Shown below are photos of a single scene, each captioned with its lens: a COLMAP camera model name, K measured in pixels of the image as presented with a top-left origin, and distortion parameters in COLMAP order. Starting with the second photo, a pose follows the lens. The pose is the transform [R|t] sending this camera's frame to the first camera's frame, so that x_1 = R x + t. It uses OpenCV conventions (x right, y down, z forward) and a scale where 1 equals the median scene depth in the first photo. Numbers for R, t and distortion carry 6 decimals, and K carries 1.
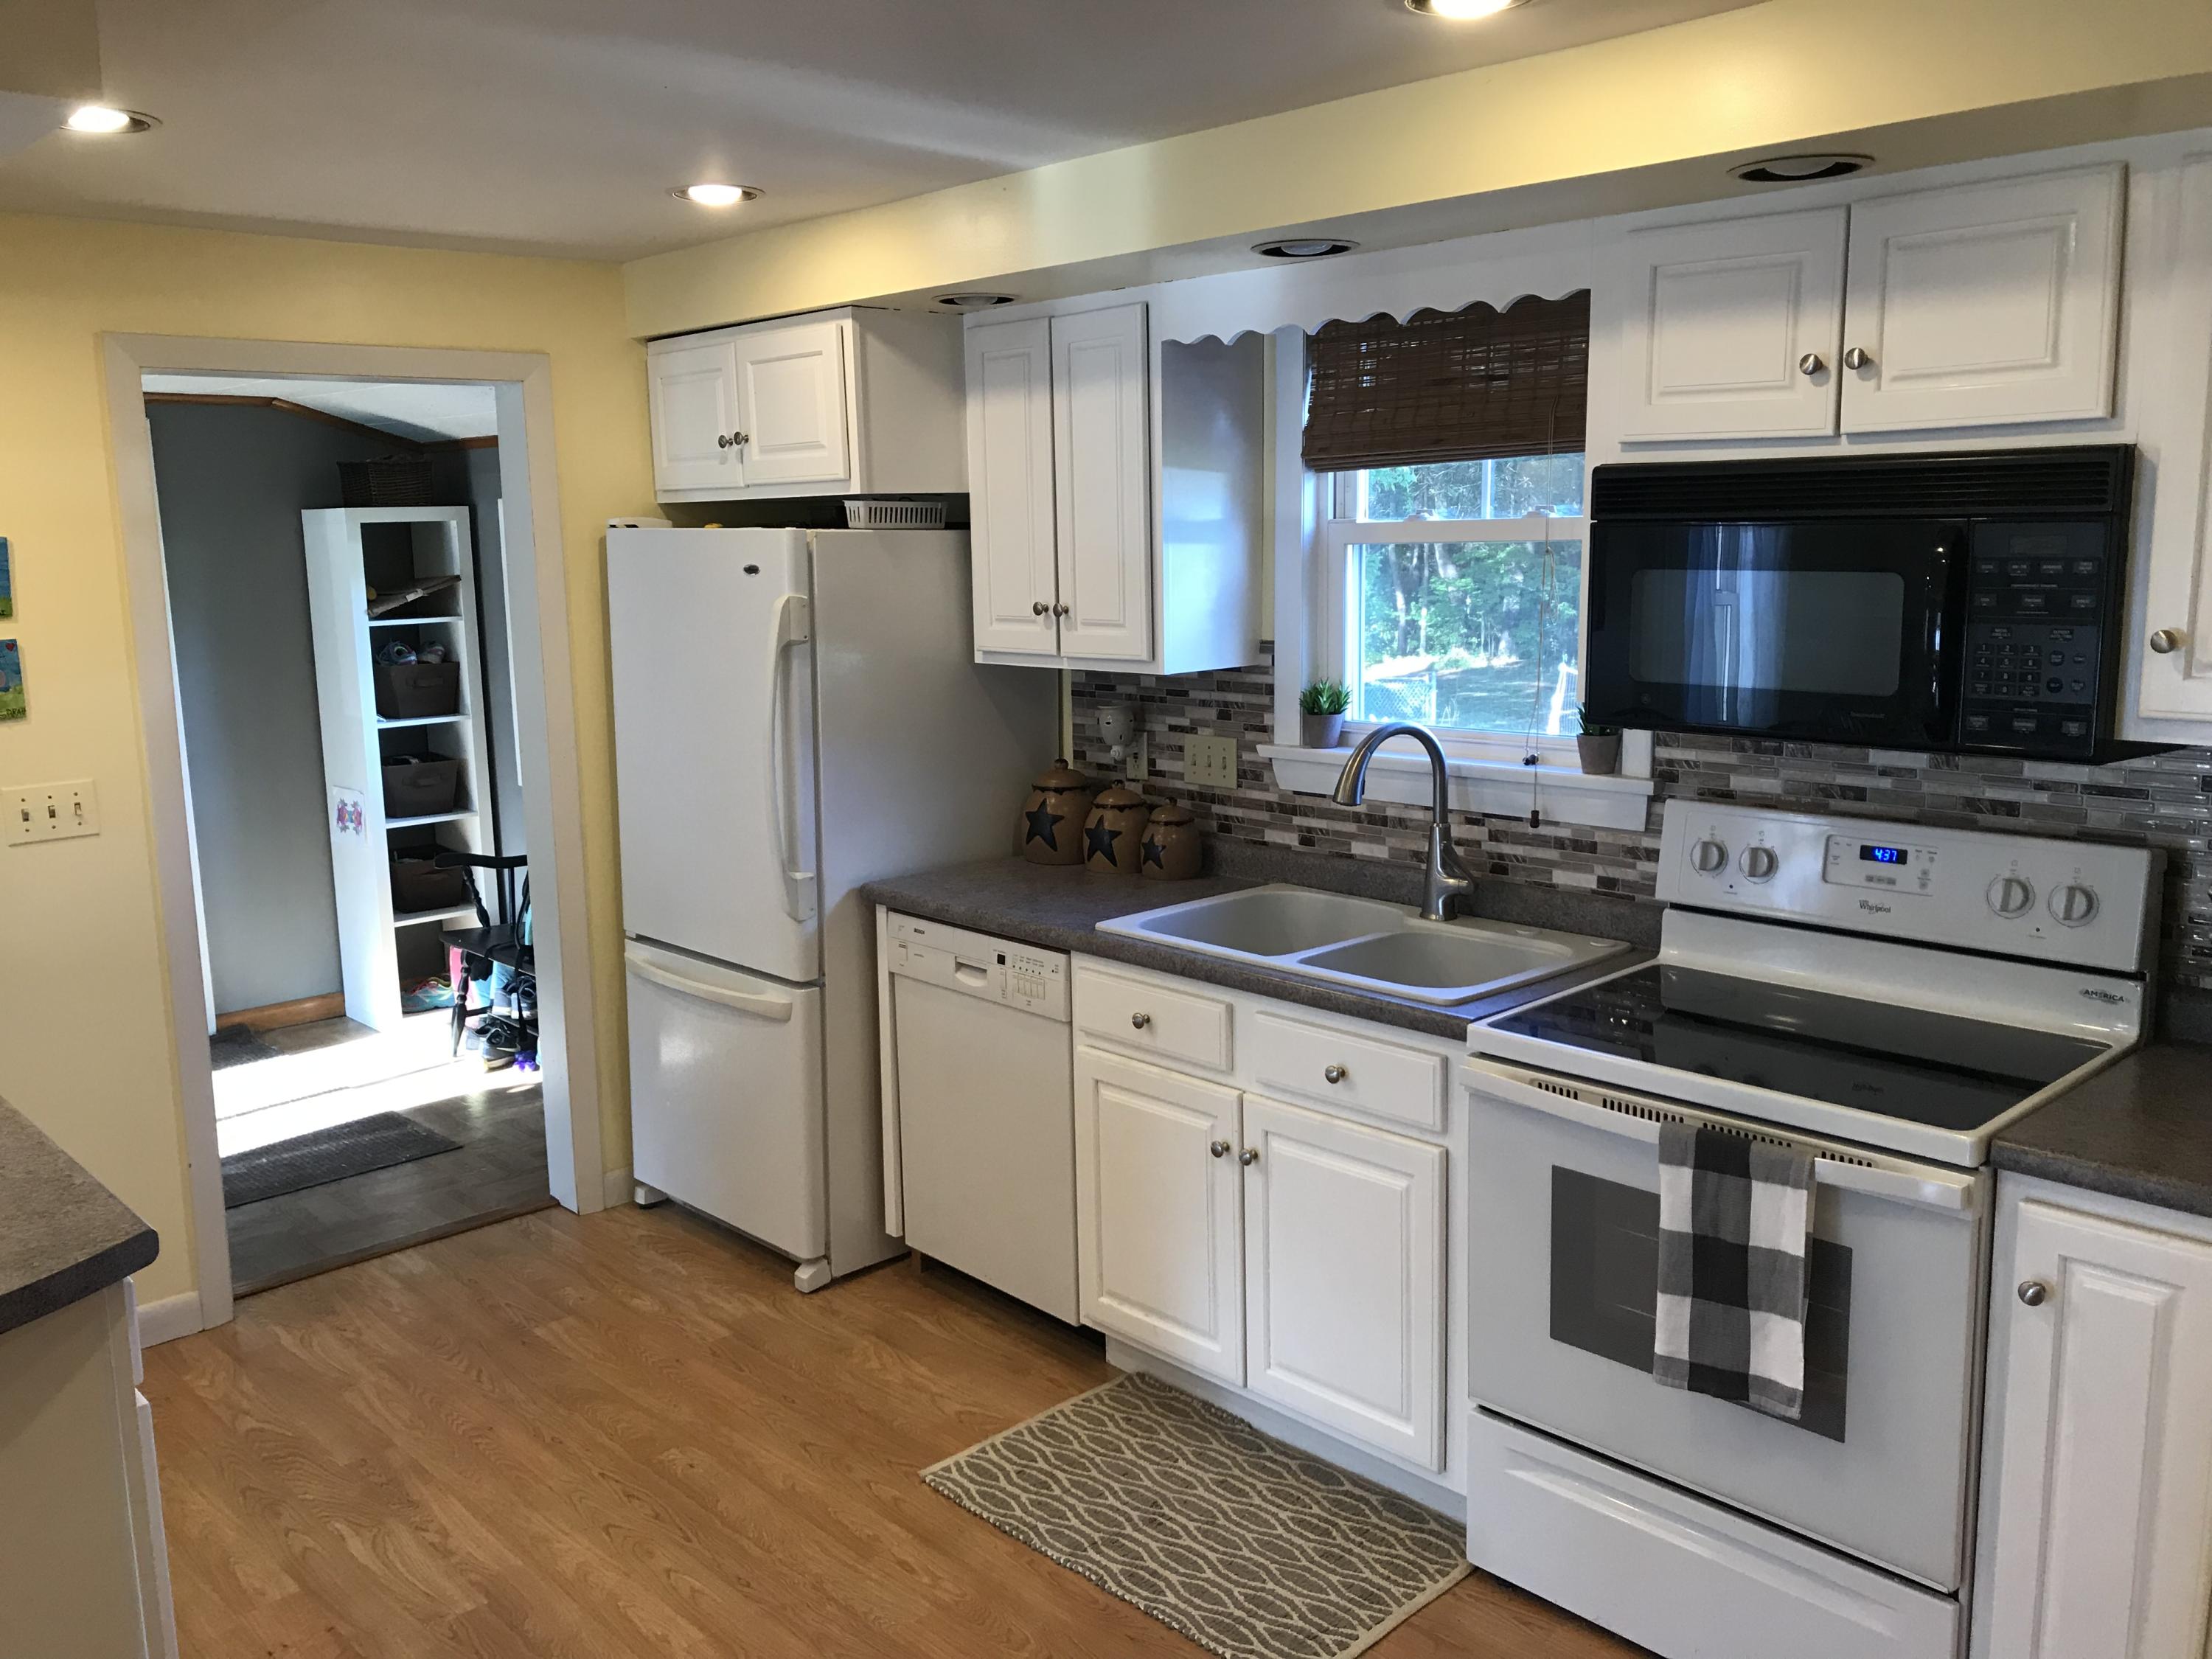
lens RADIAL K [[1810.0, 0, 1075.4], [0, 1810.0, 822.3], [0, 0, 1]] dist [0.041149, -0.056188]
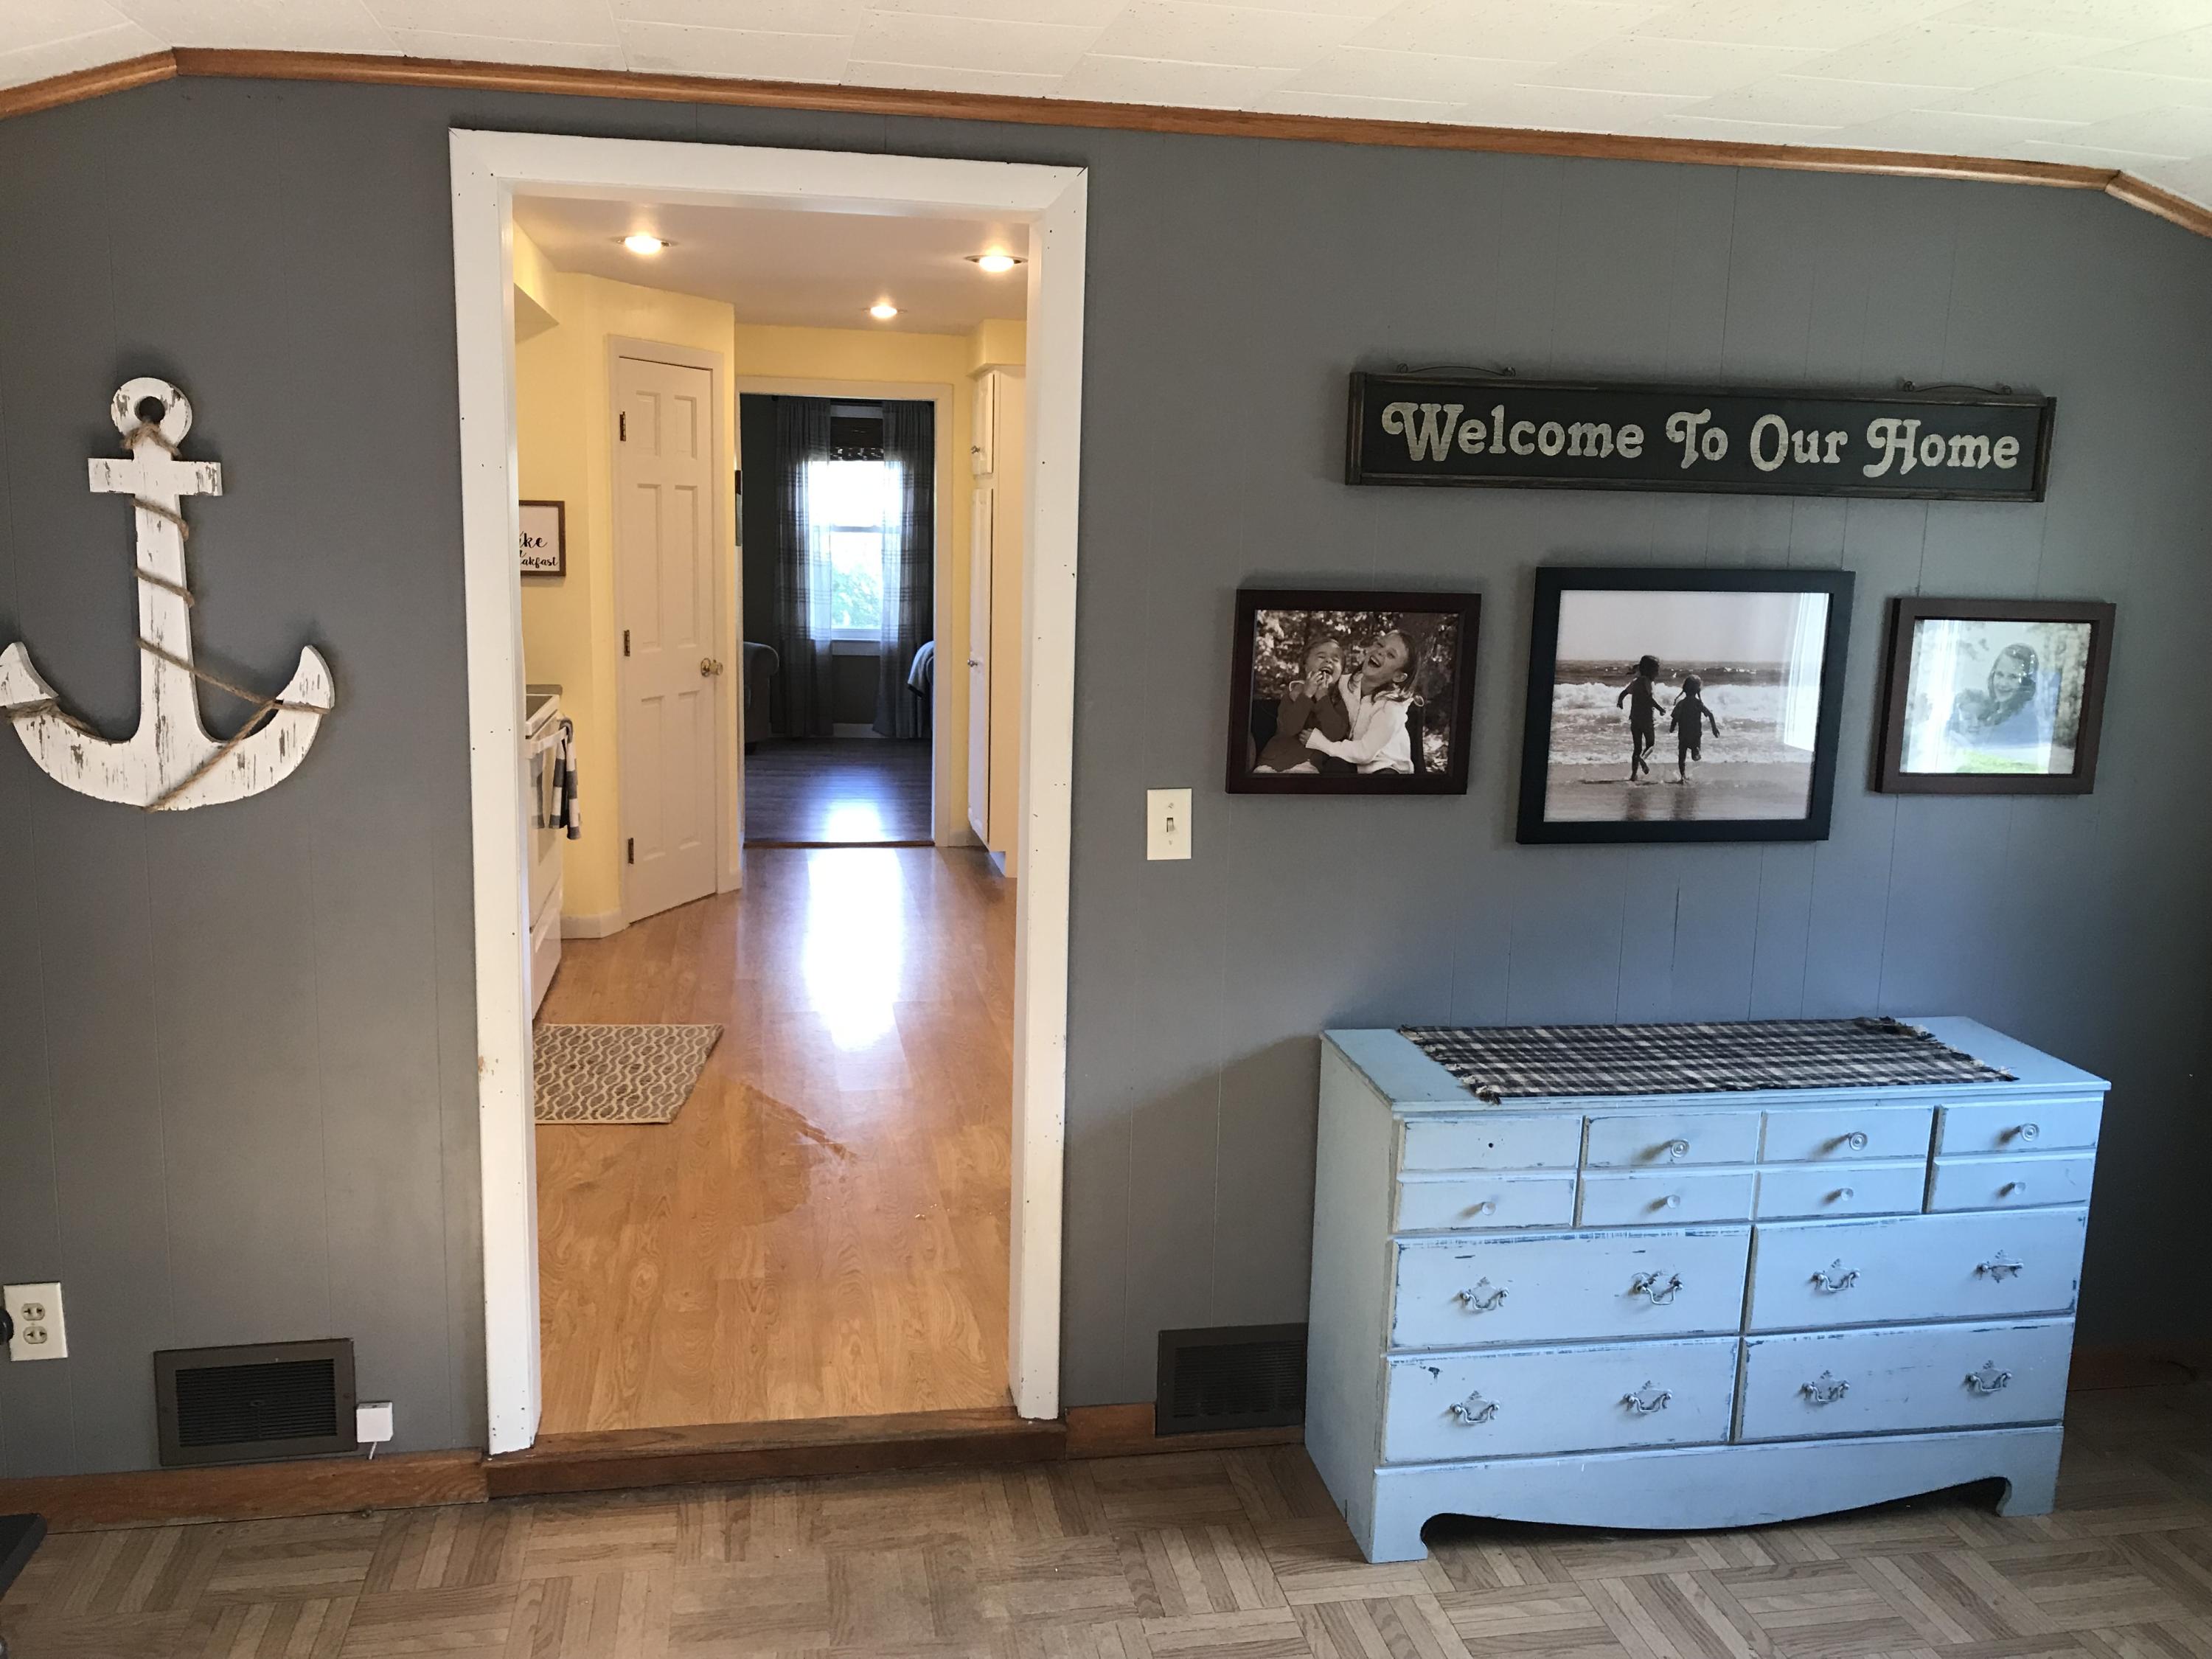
lens RADIAL K [[1810.0, 0, 1078.5], [0, 1810.0, 815.2], [0, 0, 1]] dist [0.041149, -0.056188]
pose [[-0.839814, -0.088079, 0.535682, -1.025560], [0.086003, 0.952703, 0.291479, -0.237336], [-0.536019, 0.290858, -0.792518, 1.769467]]
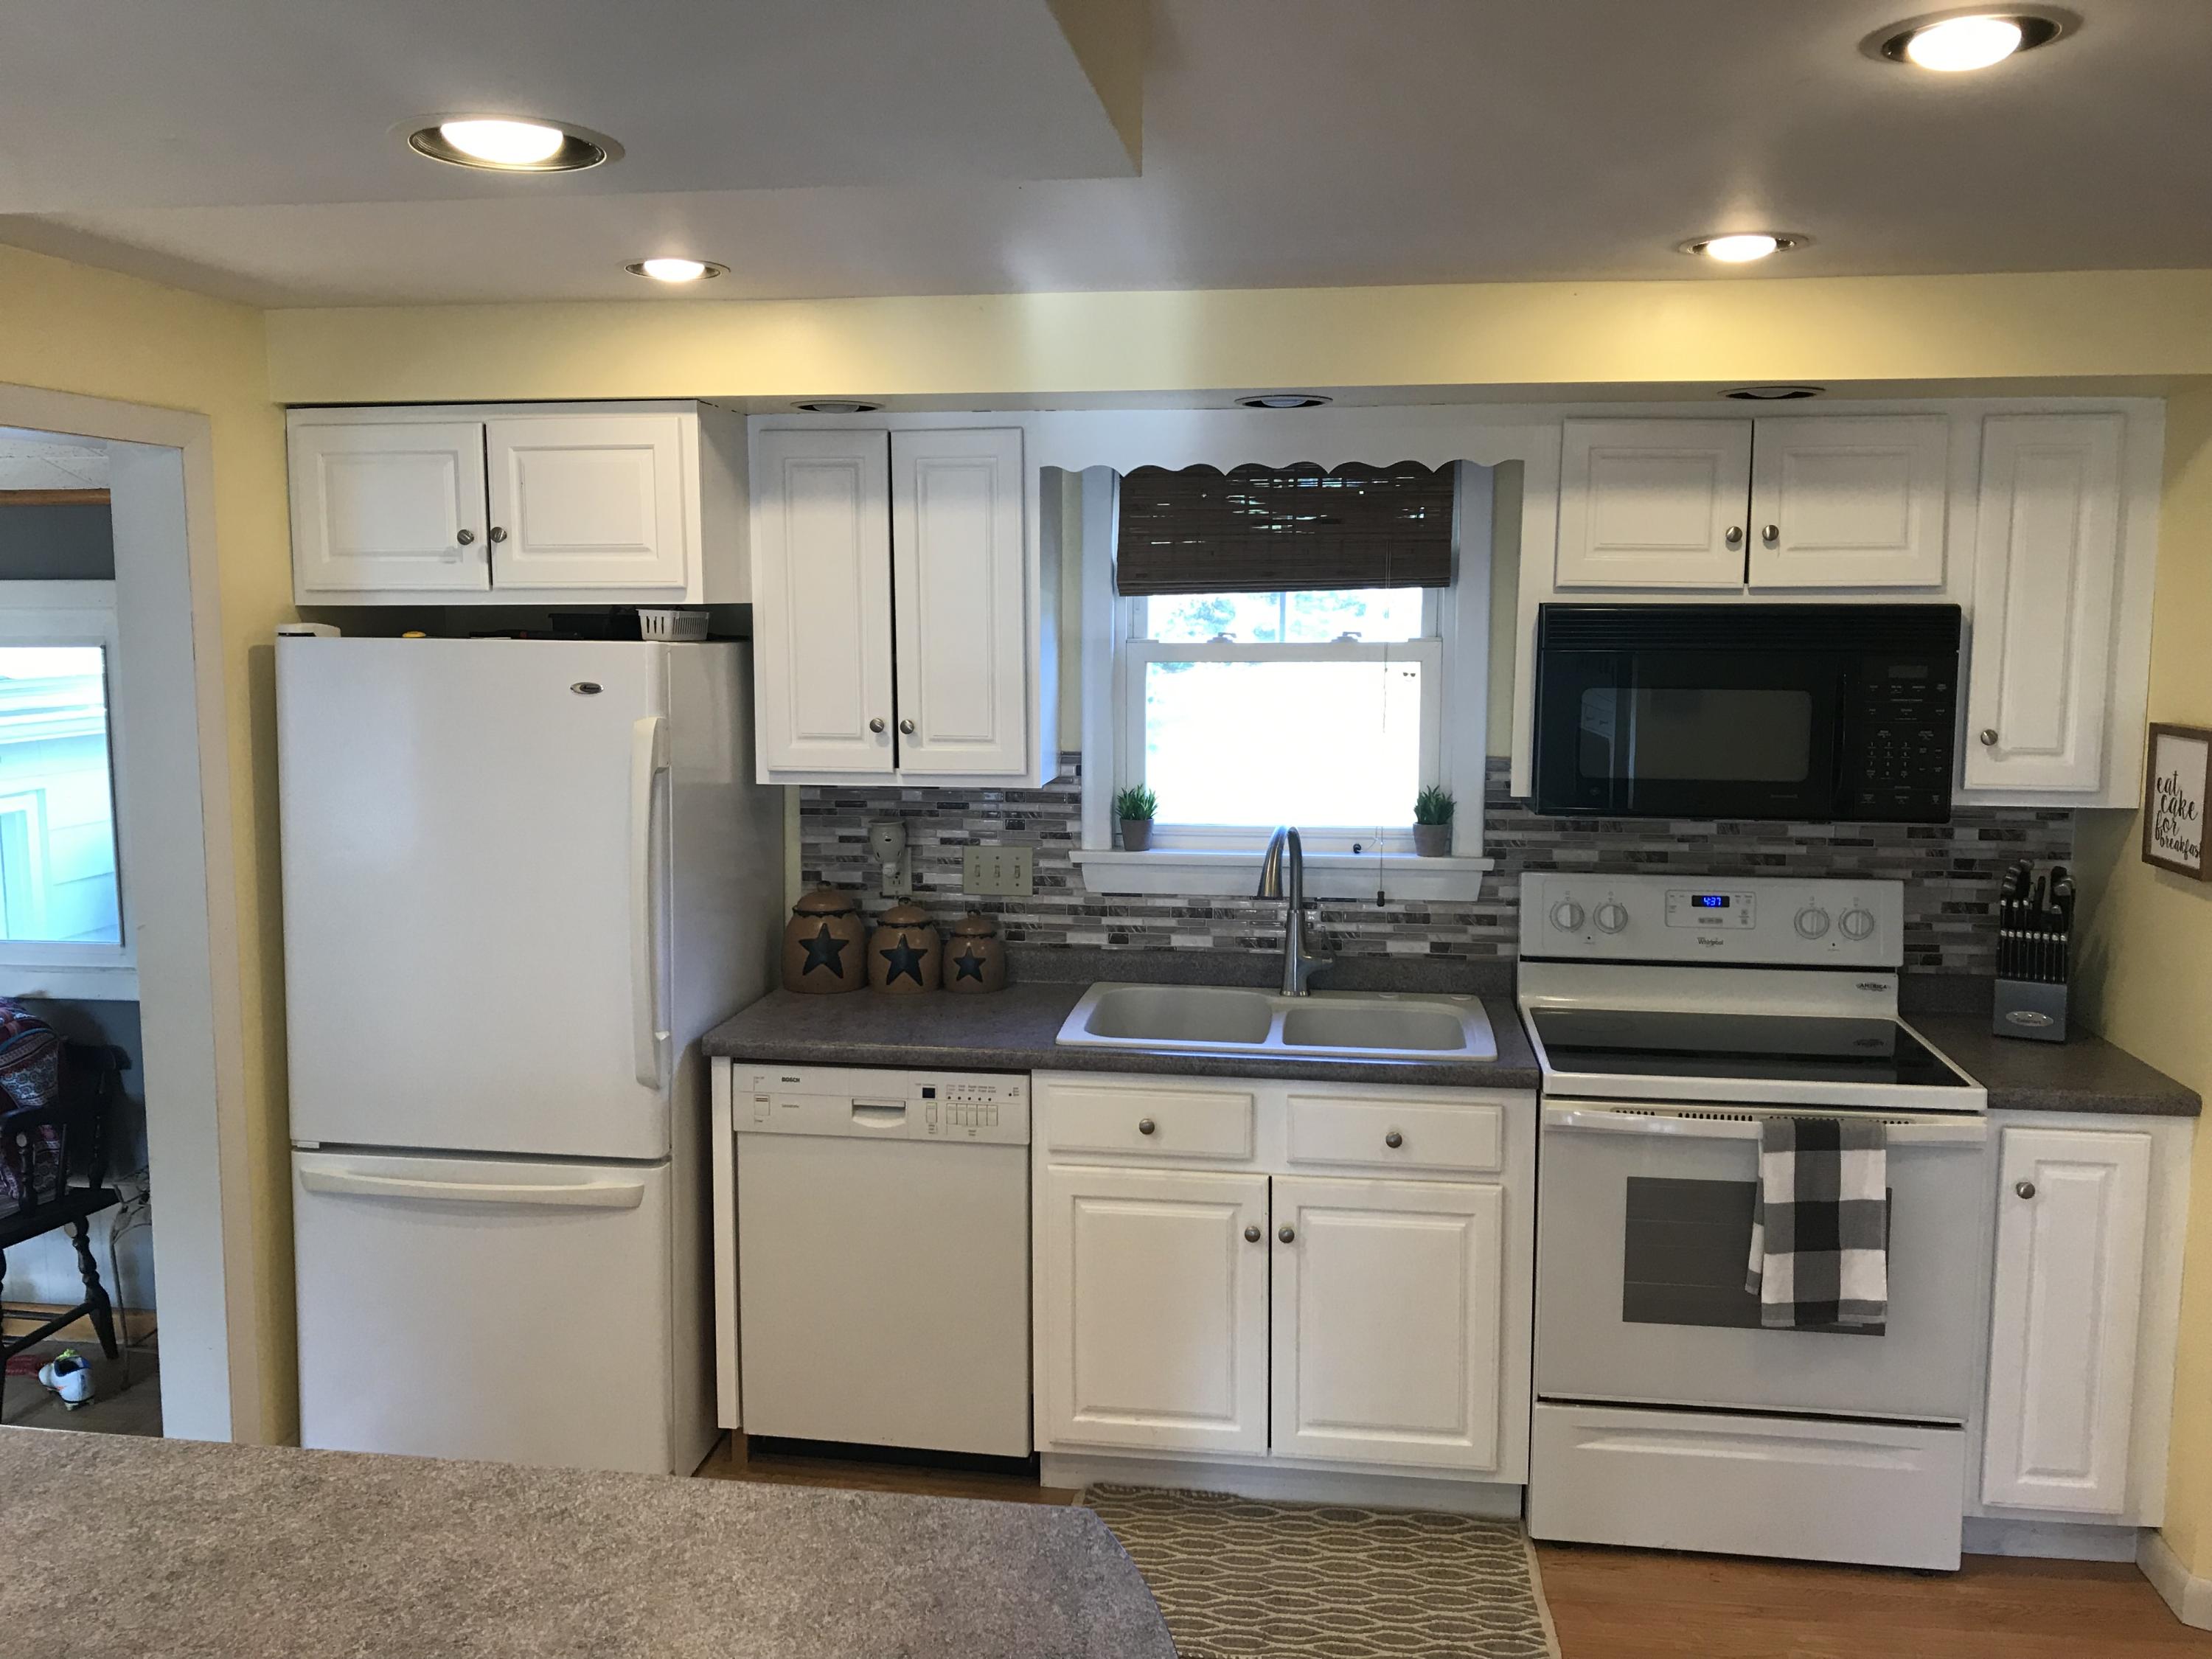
lens RADIAL K [[1810.0, 0, 1092.5], [0, 1810.0, 814.1], [0, 0, 1]] dist [0.041149, -0.056188]
pose [[0.777719, -0.052281, 0.626434, -0.593845], [0.086049, 0.996009, -0.023706, -0.042544], [-0.622694, 0.072340, 0.779114, 0.200191]]
